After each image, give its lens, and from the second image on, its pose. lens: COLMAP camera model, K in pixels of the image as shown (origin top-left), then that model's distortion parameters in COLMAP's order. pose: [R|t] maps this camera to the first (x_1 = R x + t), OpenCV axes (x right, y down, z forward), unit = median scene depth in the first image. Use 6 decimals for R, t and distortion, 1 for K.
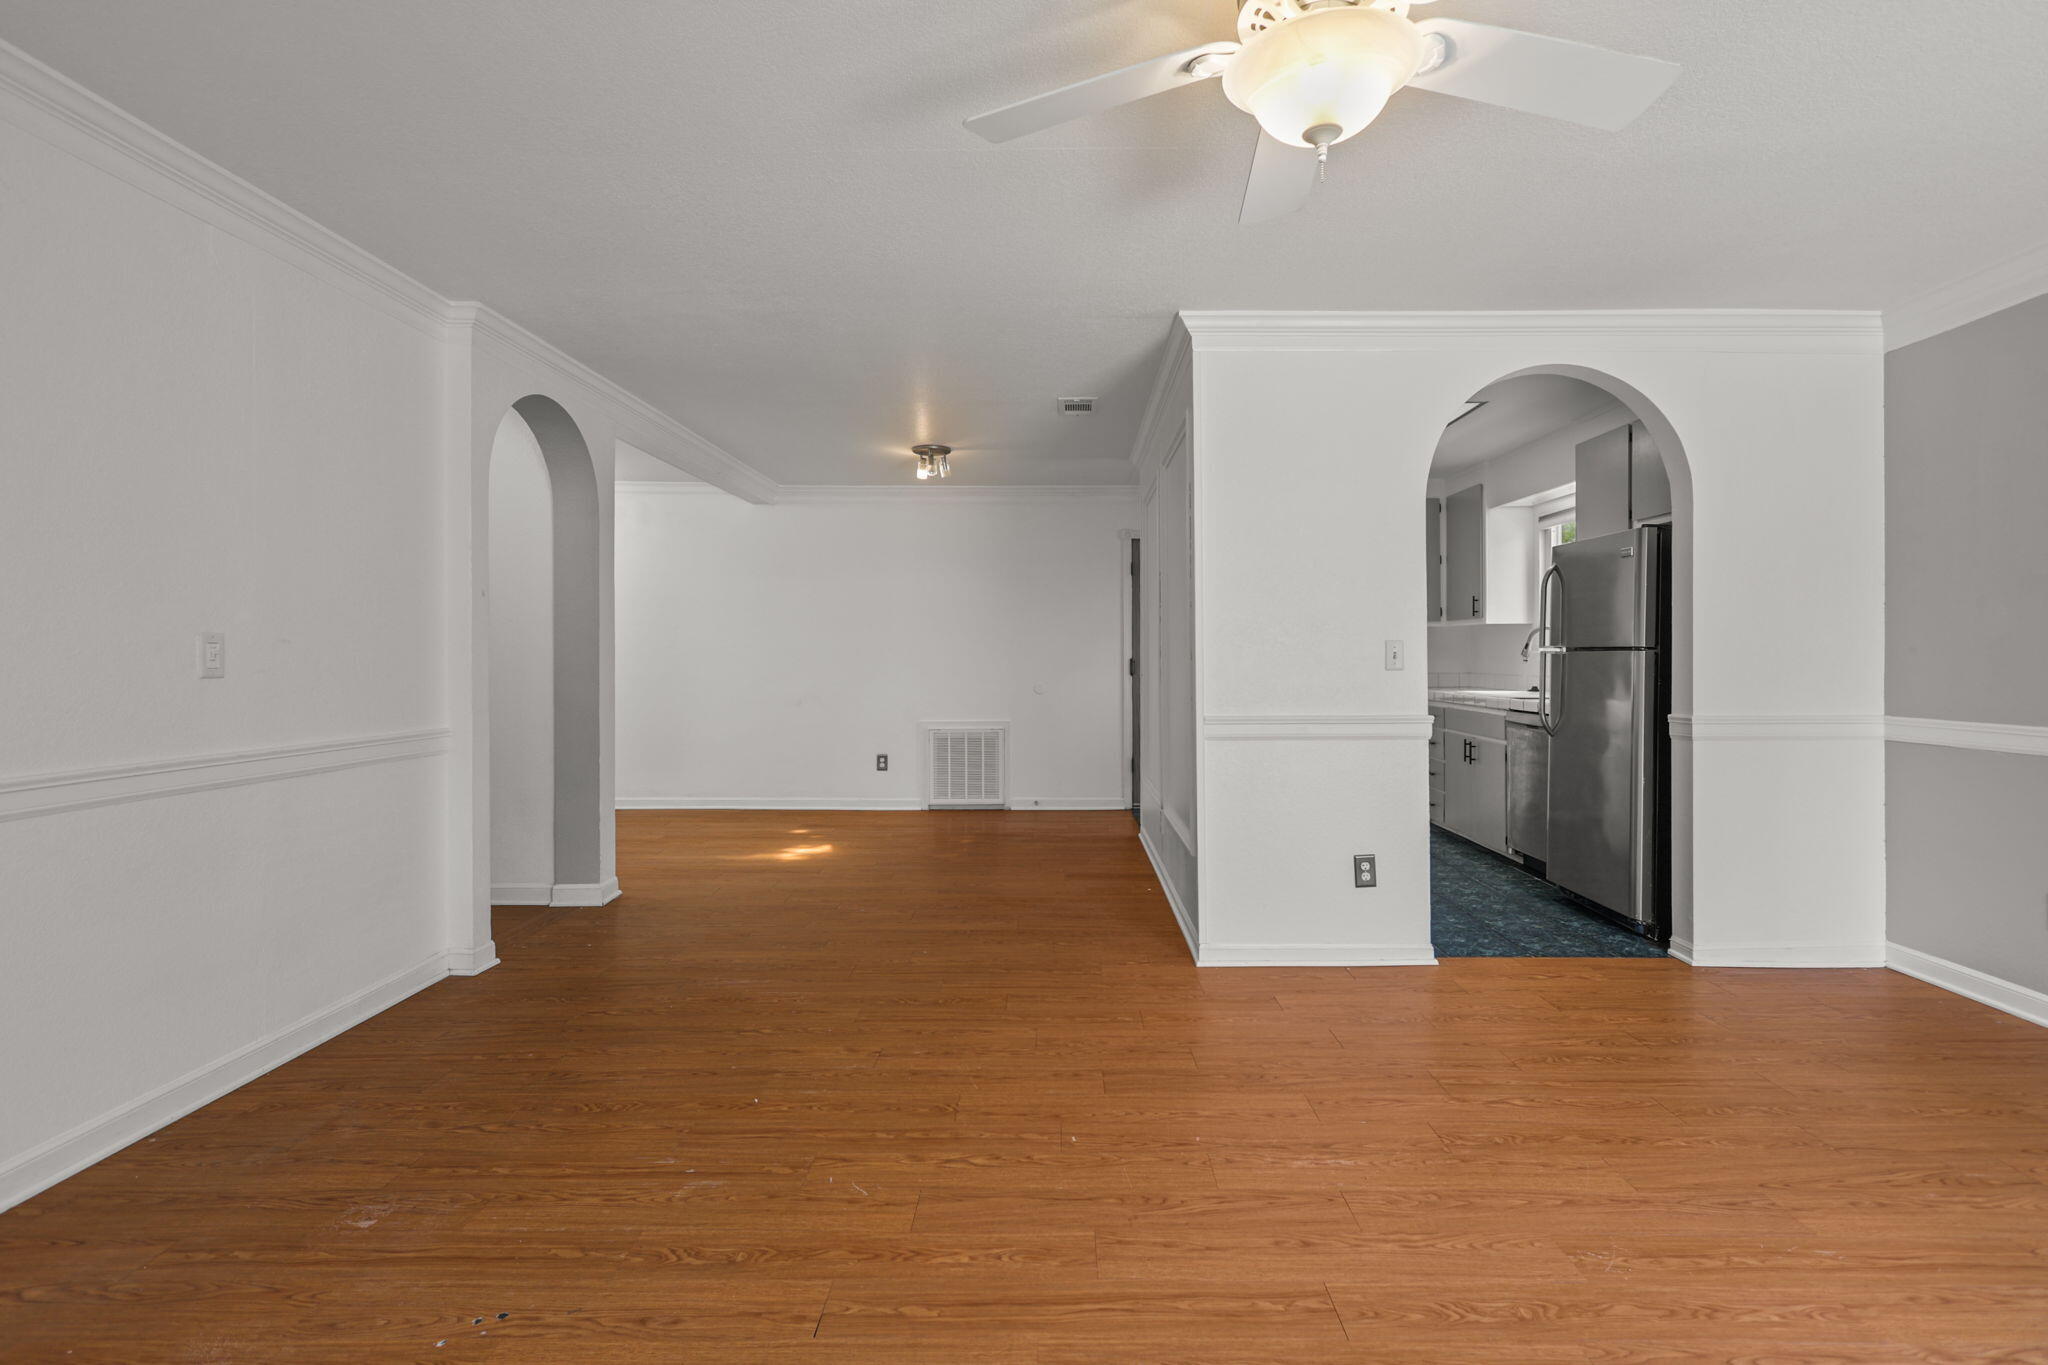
lens RADIAL K [[975.1, 0, 1045.8], [0, 975.1, 656.8], [0, 0, 1]] dist [0.002030, 0.001343]
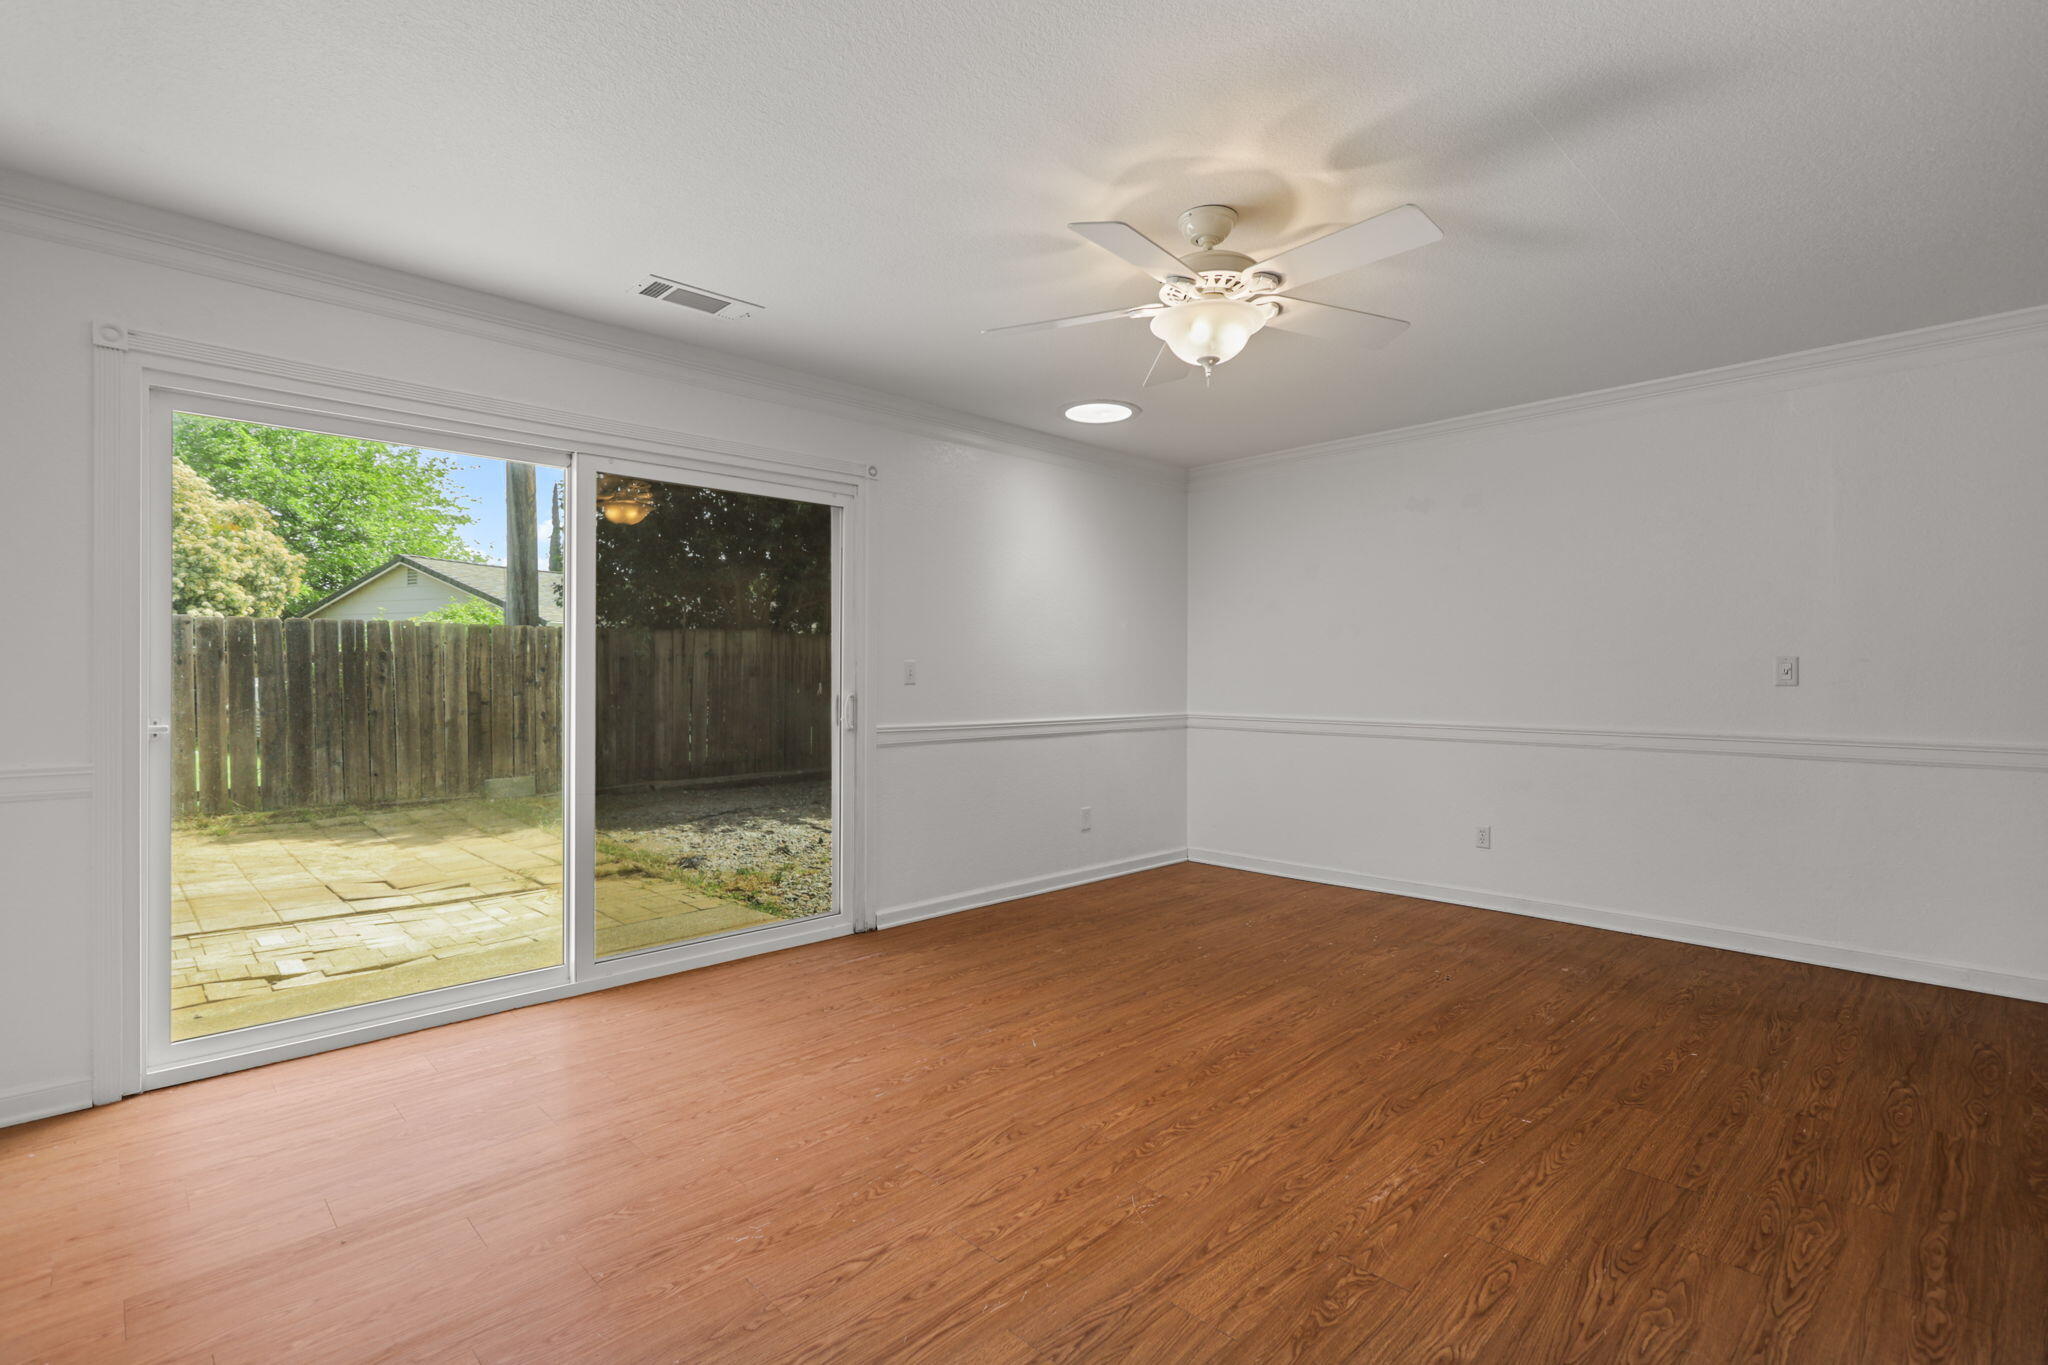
lens RADIAL K [[963.6, 0, 1031.3], [0, 963.6, 676.8], [0, 0, 1]] dist [0.003377, 0.000870]
pose [[-0.713680, 0.005418, -0.700451, 0.827182], [0.002116, 0.999982, 0.005579, -0.002391], [0.700469, 0.002499, -0.713678, 0.979575]]
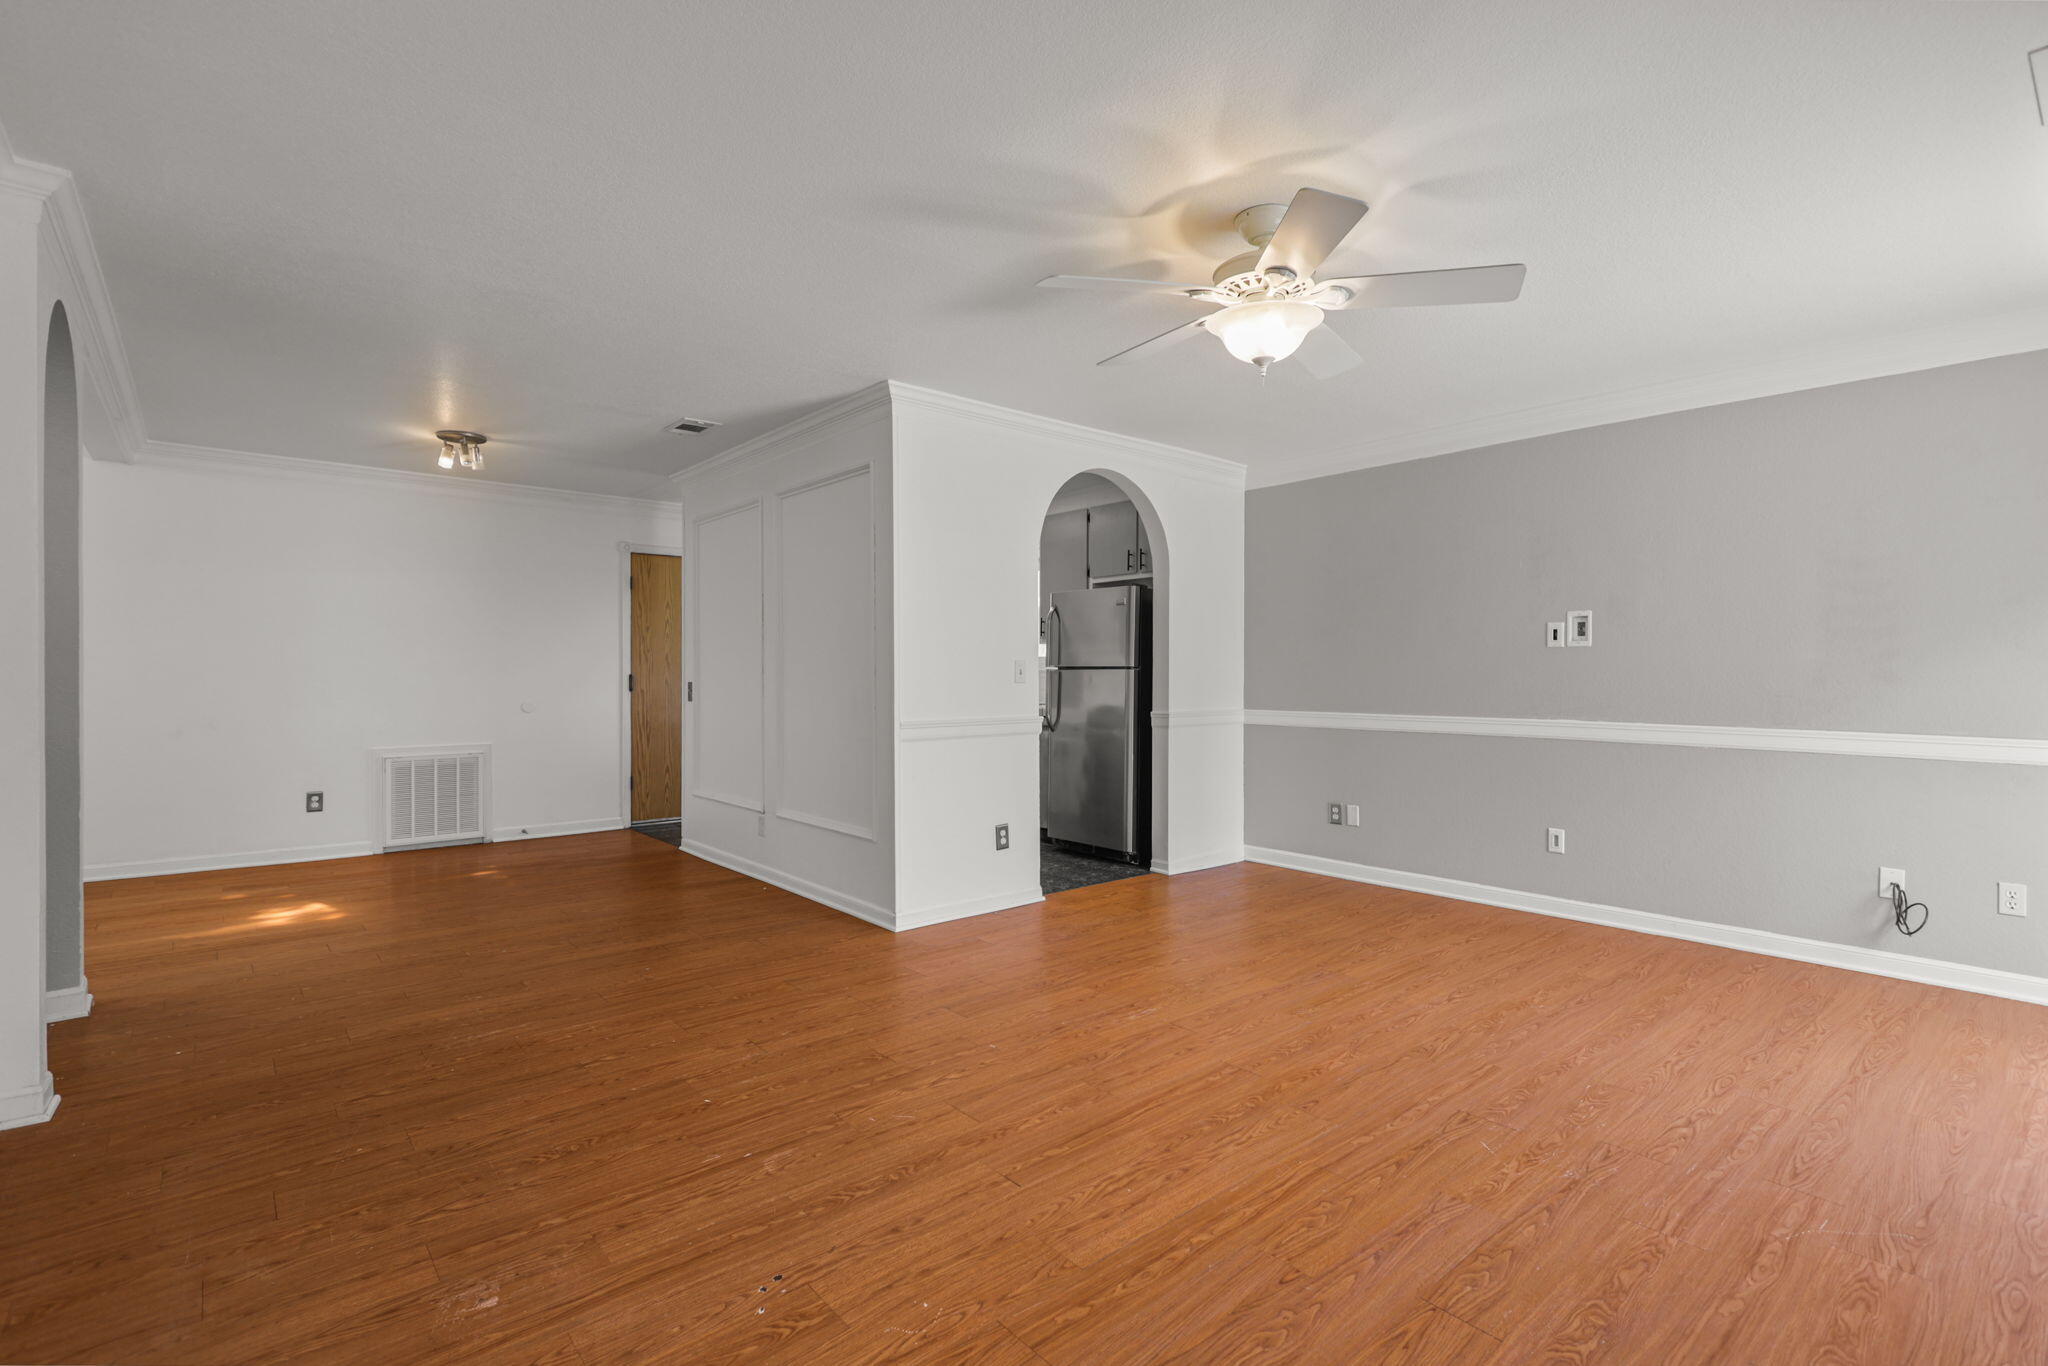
lens RADIAL K [[963.6, 0, 1031.3], [0, 963.6, 677.3], [0, 0, 1]] dist [0.003377, 0.000870]
pose [[0.752916, -0.000480, 0.658117, -0.549001], [-0.002023, 0.999993, 0.003044, 0.002203], [-0.658114, -0.003624, 0.752910, 0.005829]]
